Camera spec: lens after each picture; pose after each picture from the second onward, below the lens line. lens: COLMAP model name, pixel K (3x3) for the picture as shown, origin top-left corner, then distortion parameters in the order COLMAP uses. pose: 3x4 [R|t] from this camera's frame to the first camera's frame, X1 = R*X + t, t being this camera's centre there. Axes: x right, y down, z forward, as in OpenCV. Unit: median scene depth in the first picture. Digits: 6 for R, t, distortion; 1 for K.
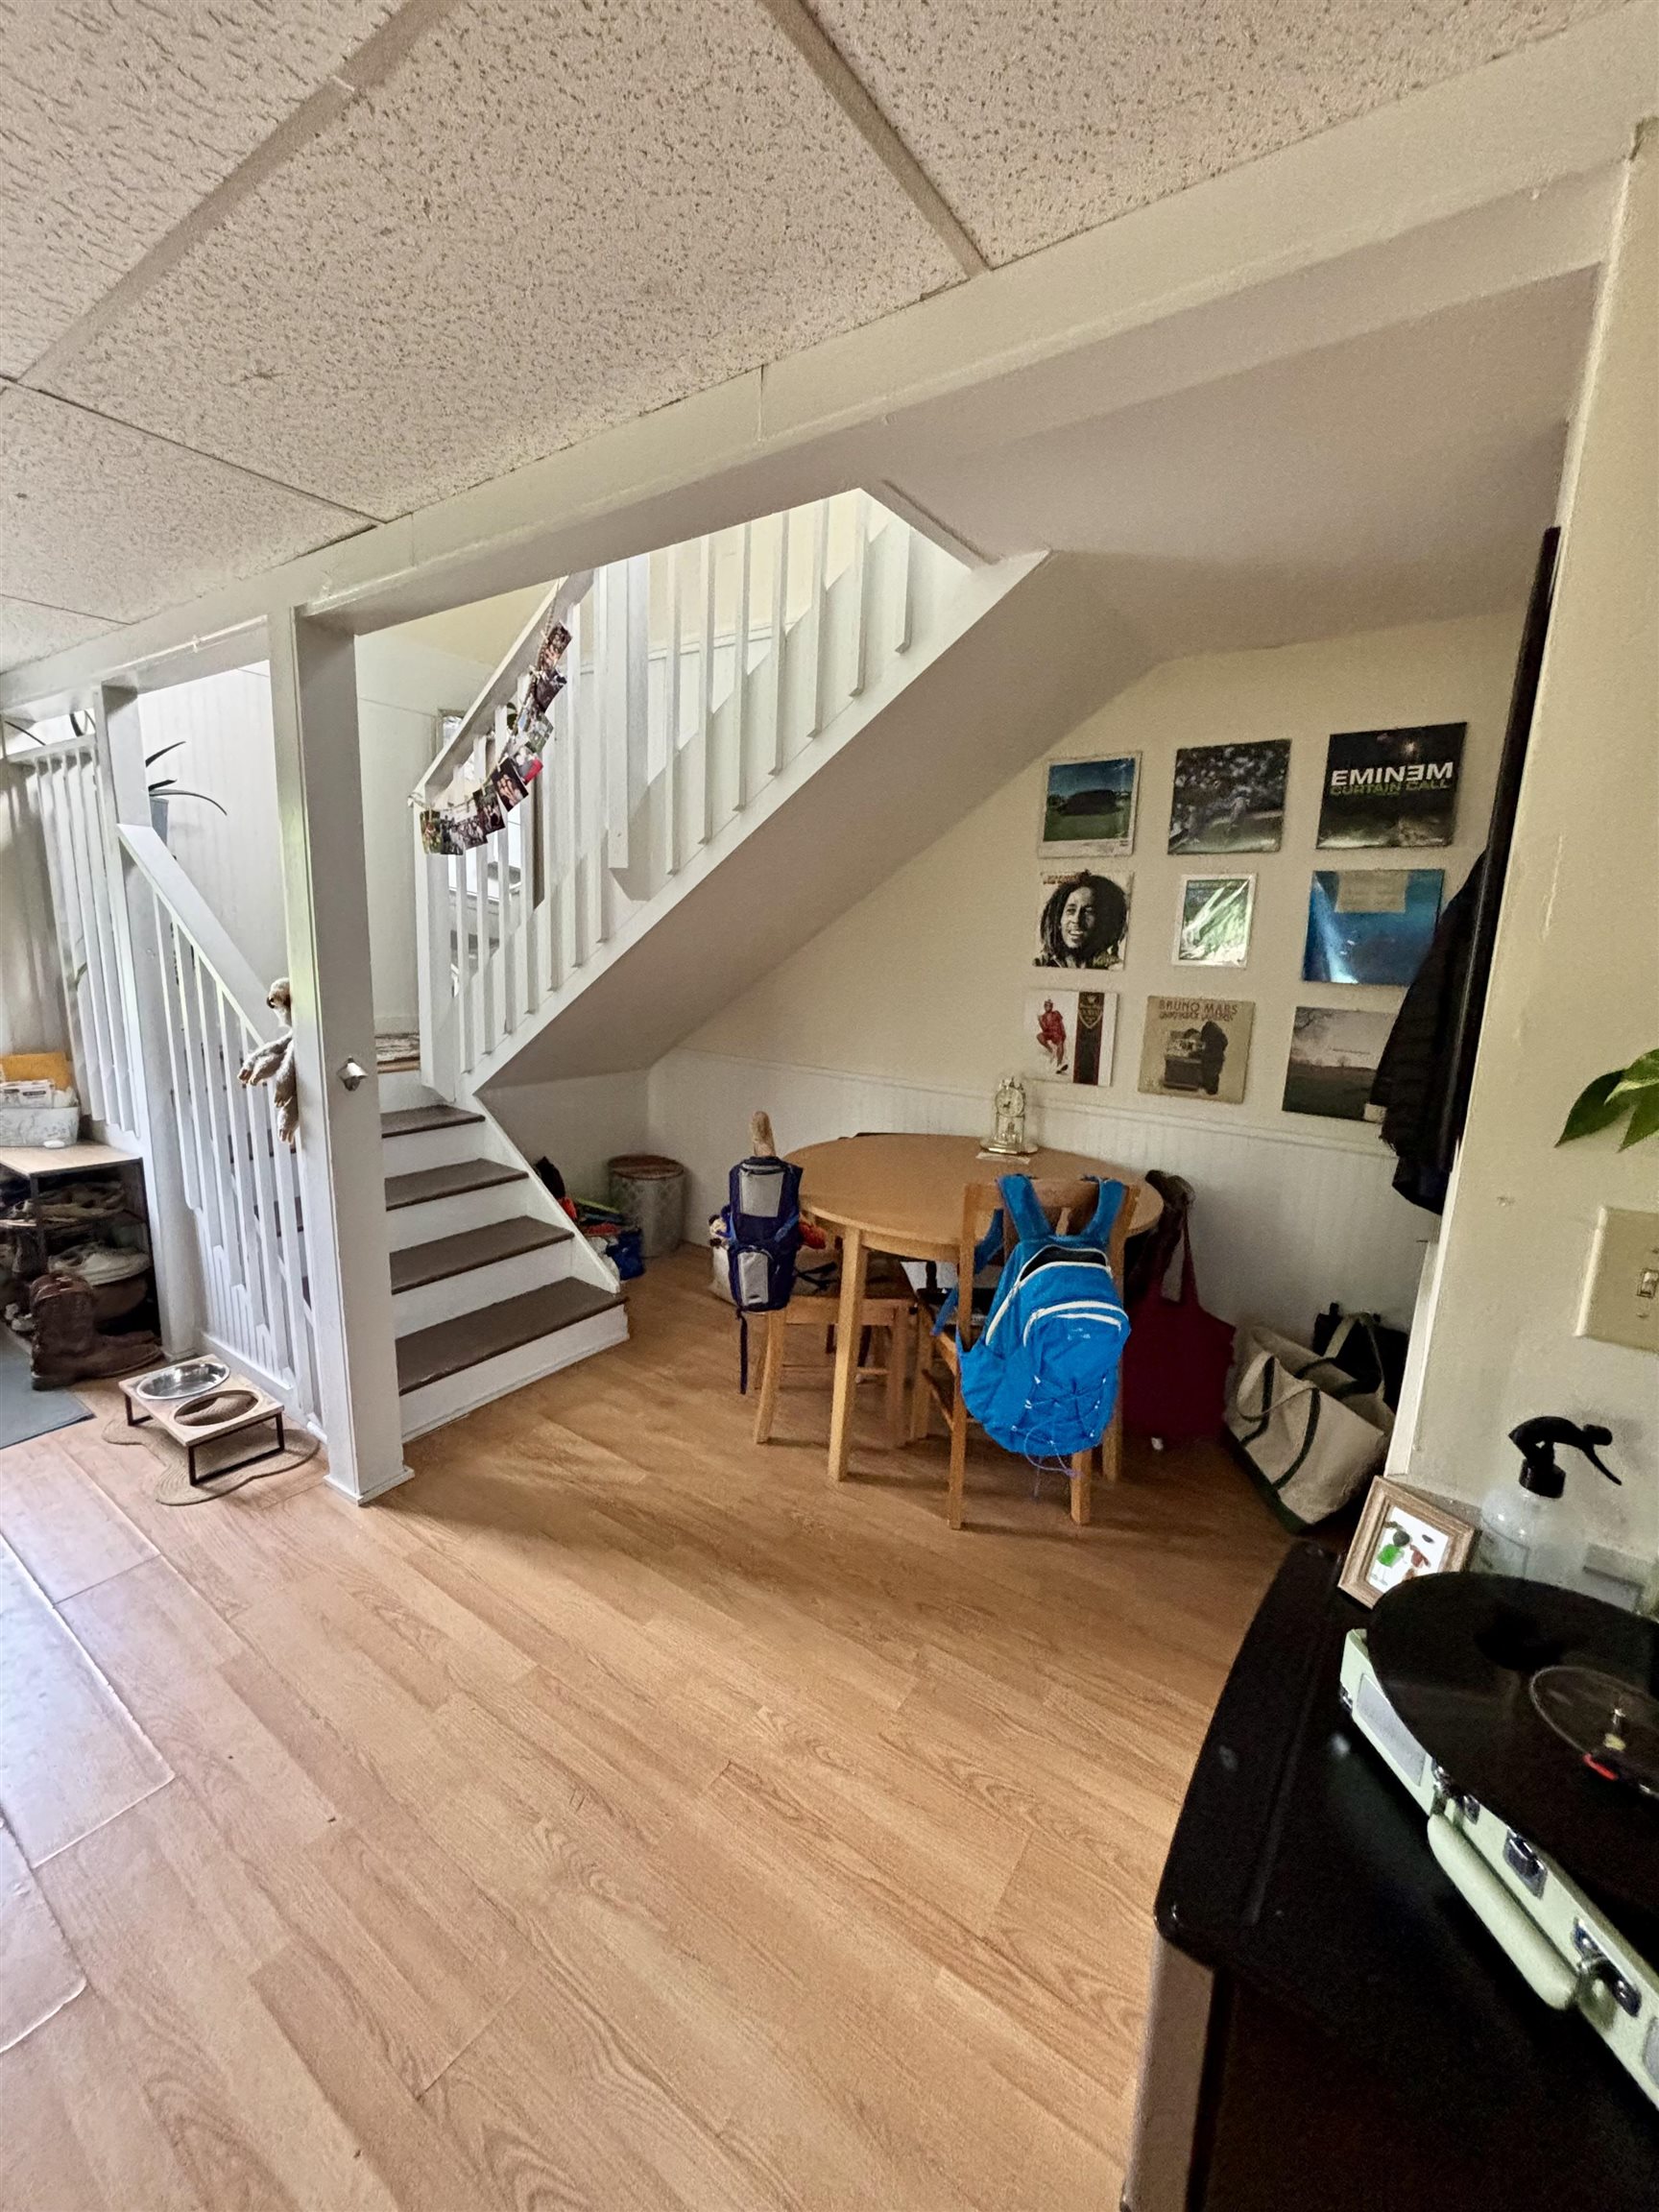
lens RADIAL K [[891.3, 0, 838.1], [0, 891.3, 1098.9], [0, 0, 1]] dist [0.000636, -0.000282]
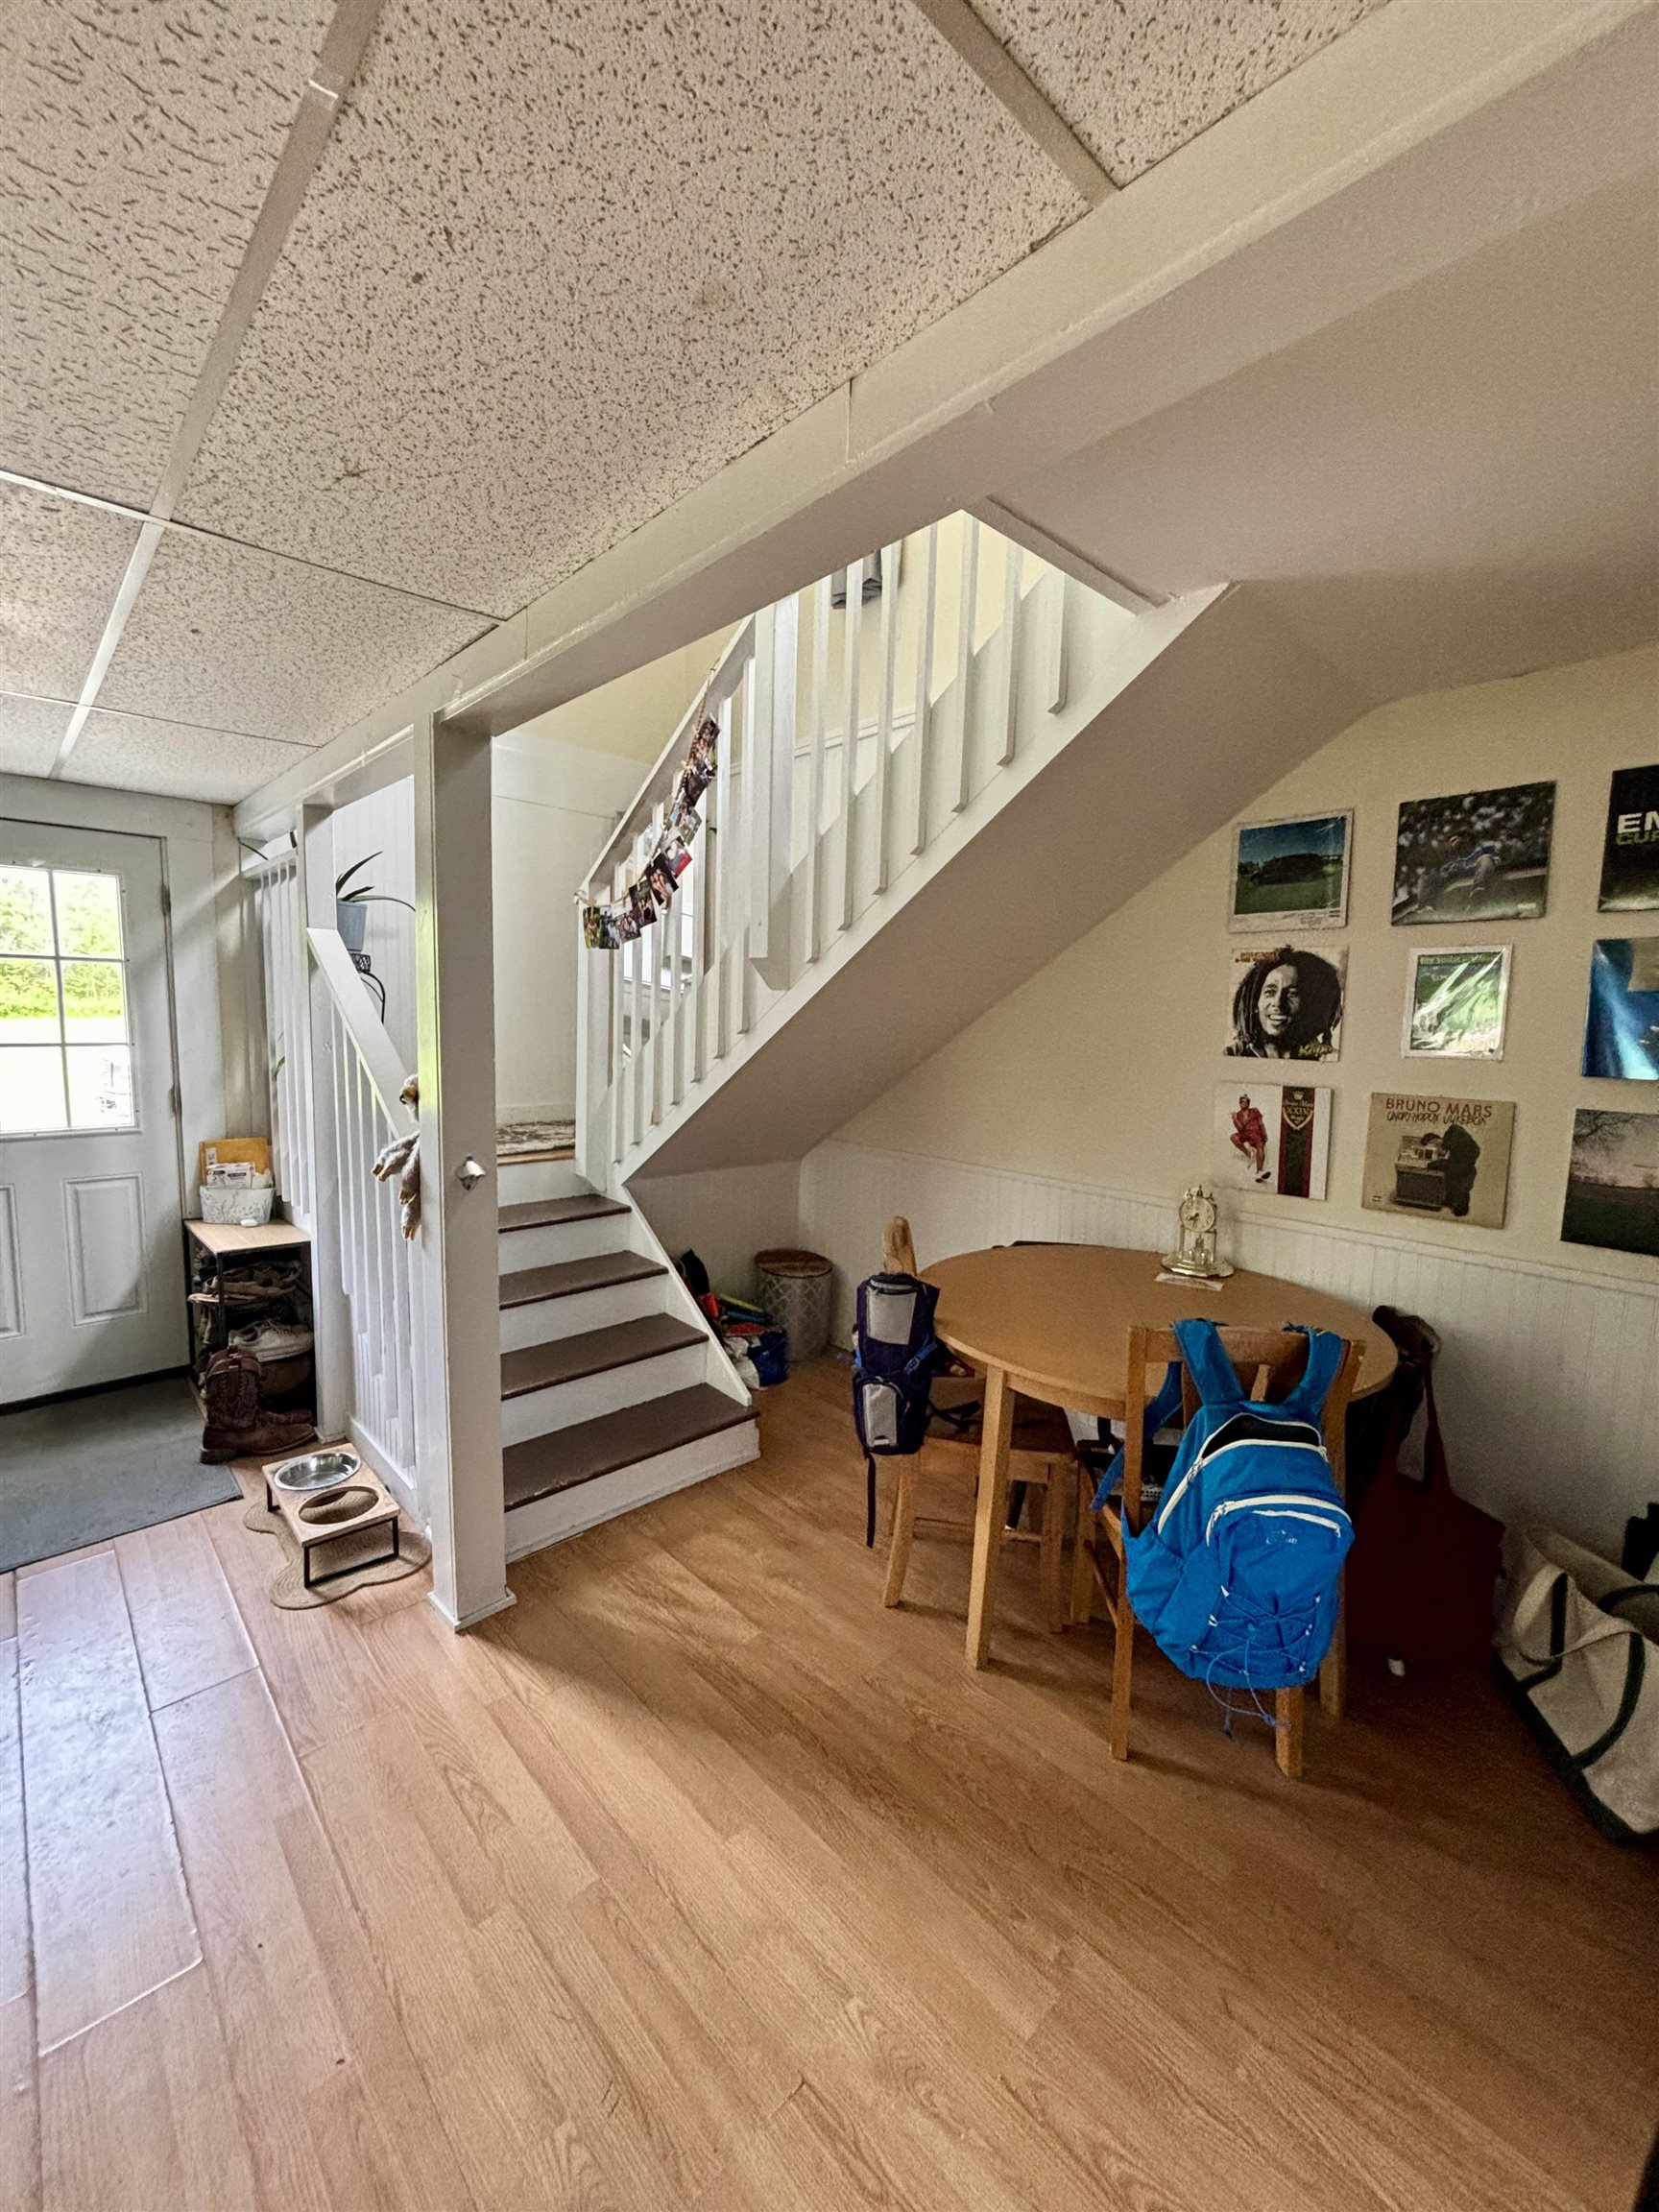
lens RADIAL K [[889.2, 0, 835.5], [0, 889.2, 1097.6], [0, 0, 1]] dist [-0.001899, 0.000004]
pose [[0.978188, 0.008125, -0.207565, 0.034508], [-0.027060, 0.995704, -0.088551, -0.025670], [0.205953, 0.092236, 0.974205, 0.096820]]
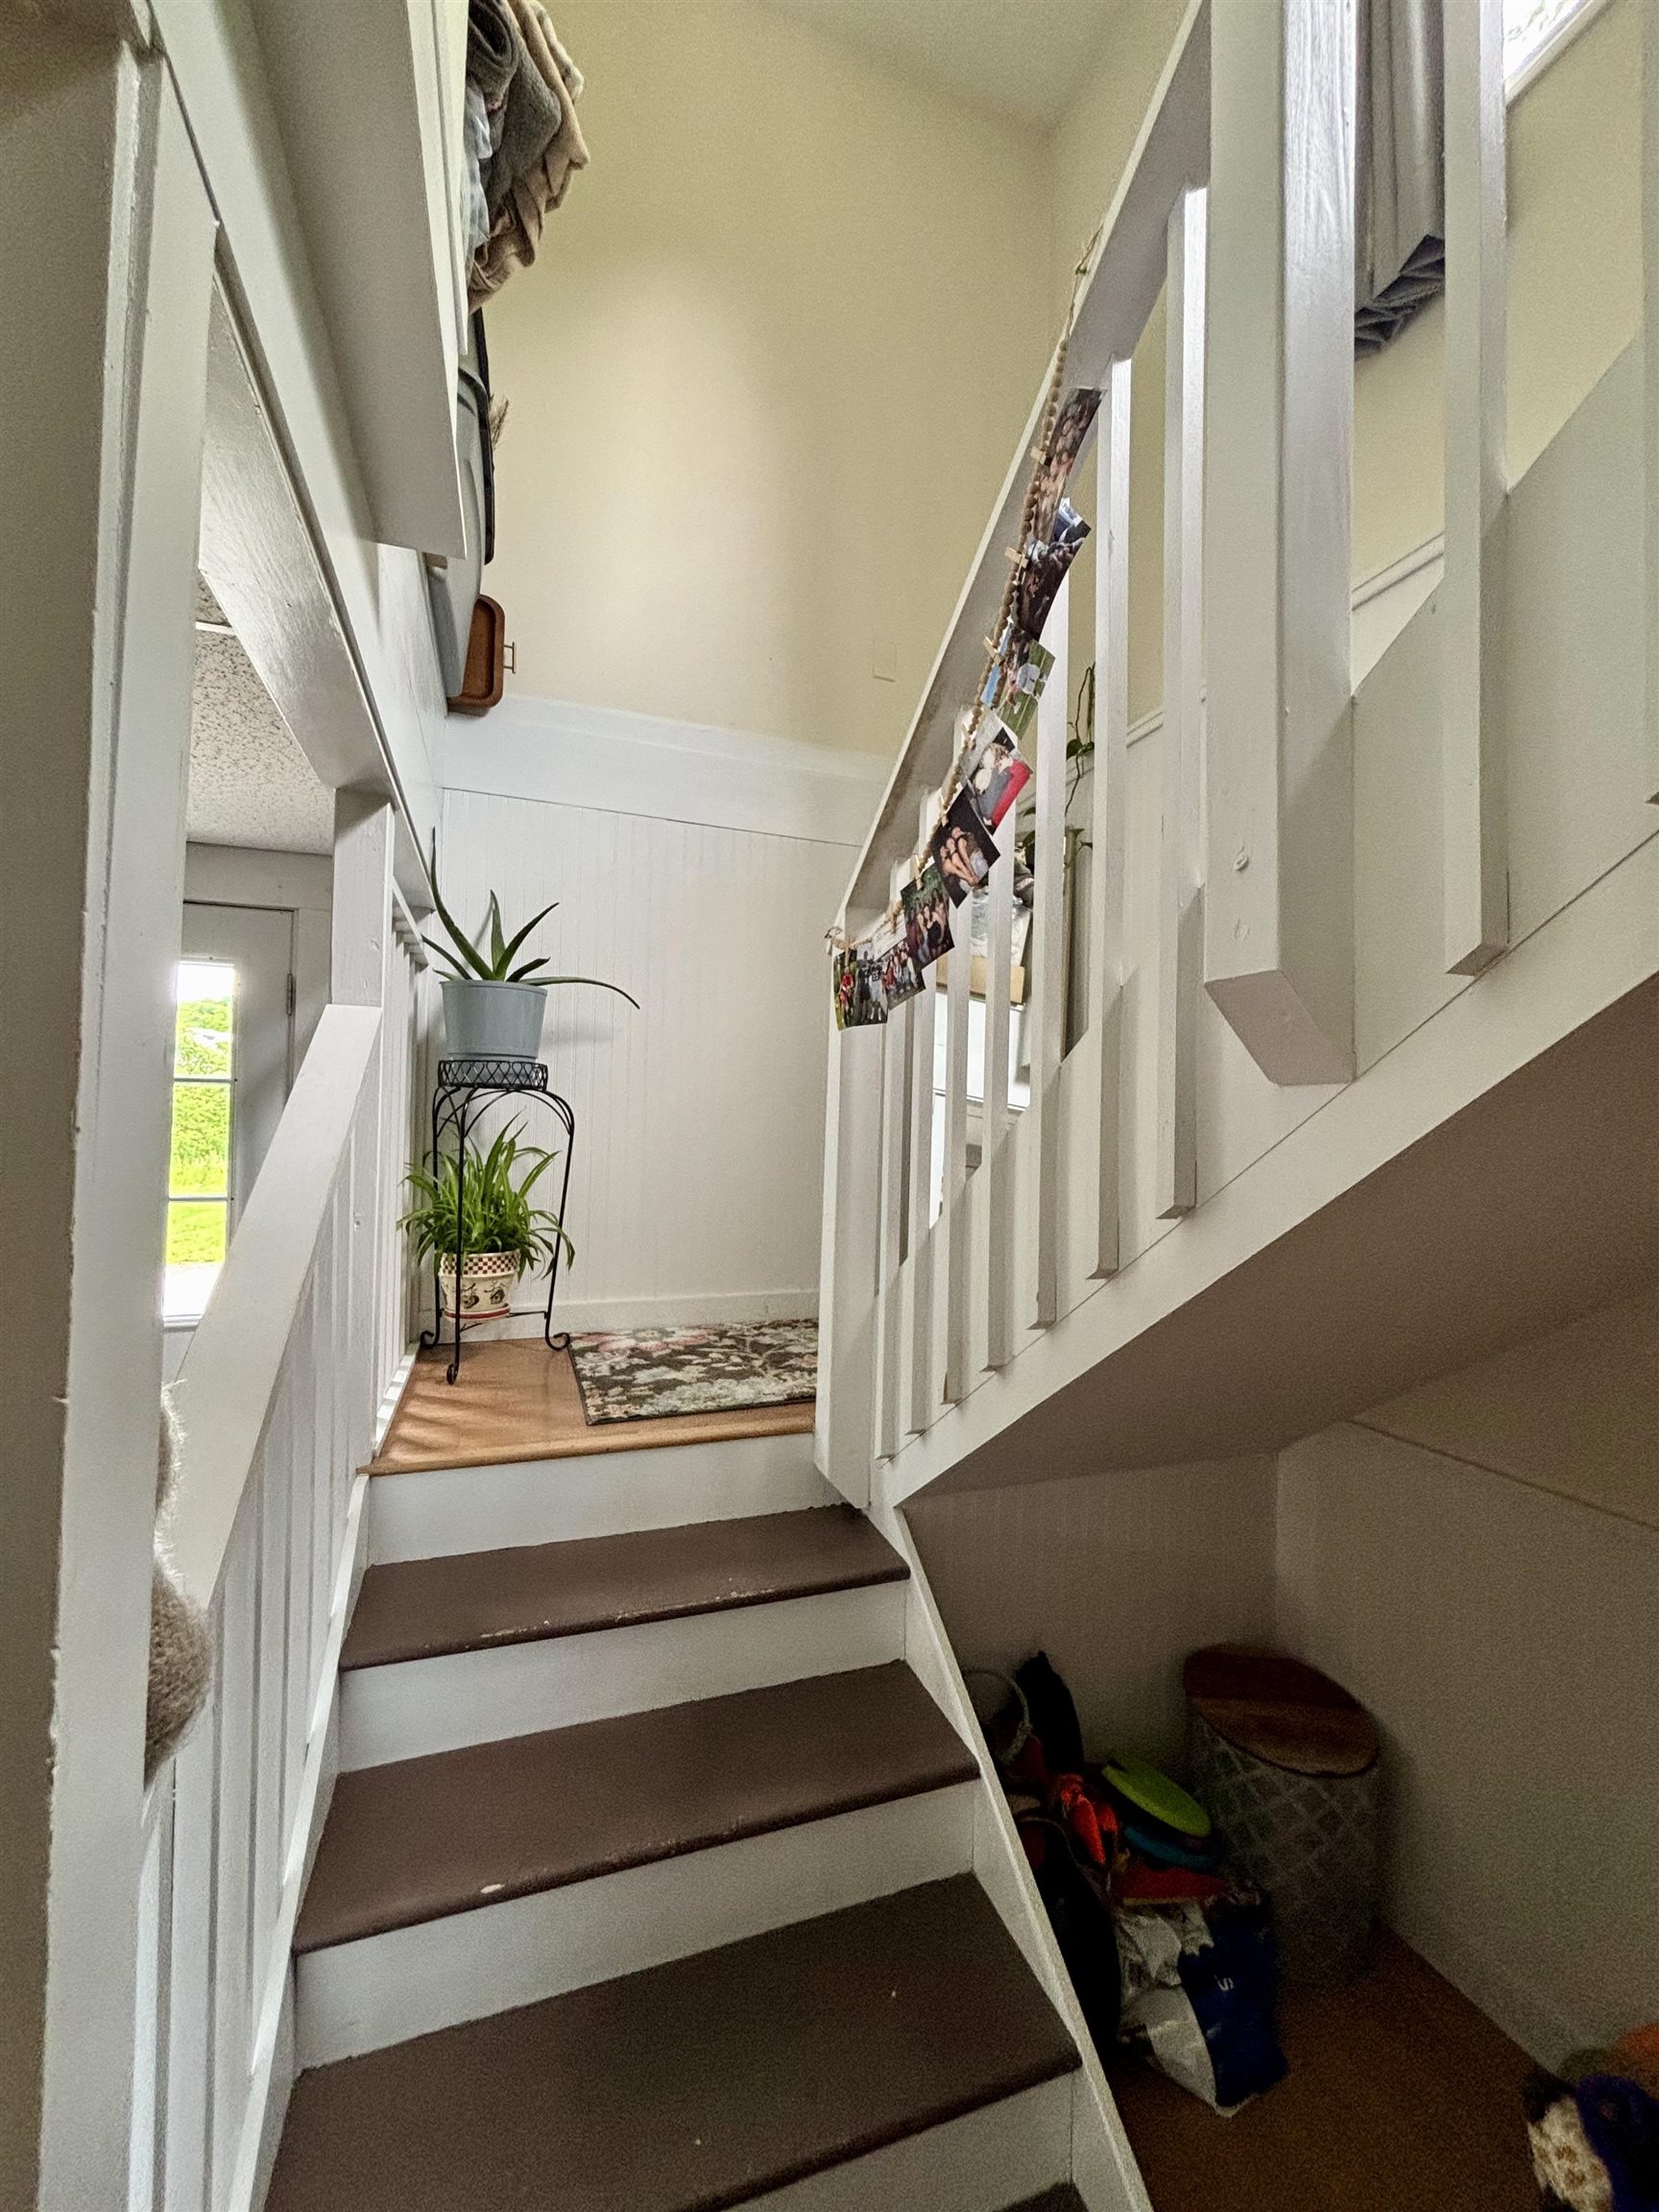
lens RADIAL K [[889.4, 0, 832.8], [0, 889.4, 1109.3], [0, 0, 1]] dist [0.009076, -0.000043]
pose [[0.810785, -0.041434, -0.583875, -0.183912], [-0.093036, 0.975689, -0.198430, -0.145189], [0.577903, 0.215206, 0.787220, 0.696167]]
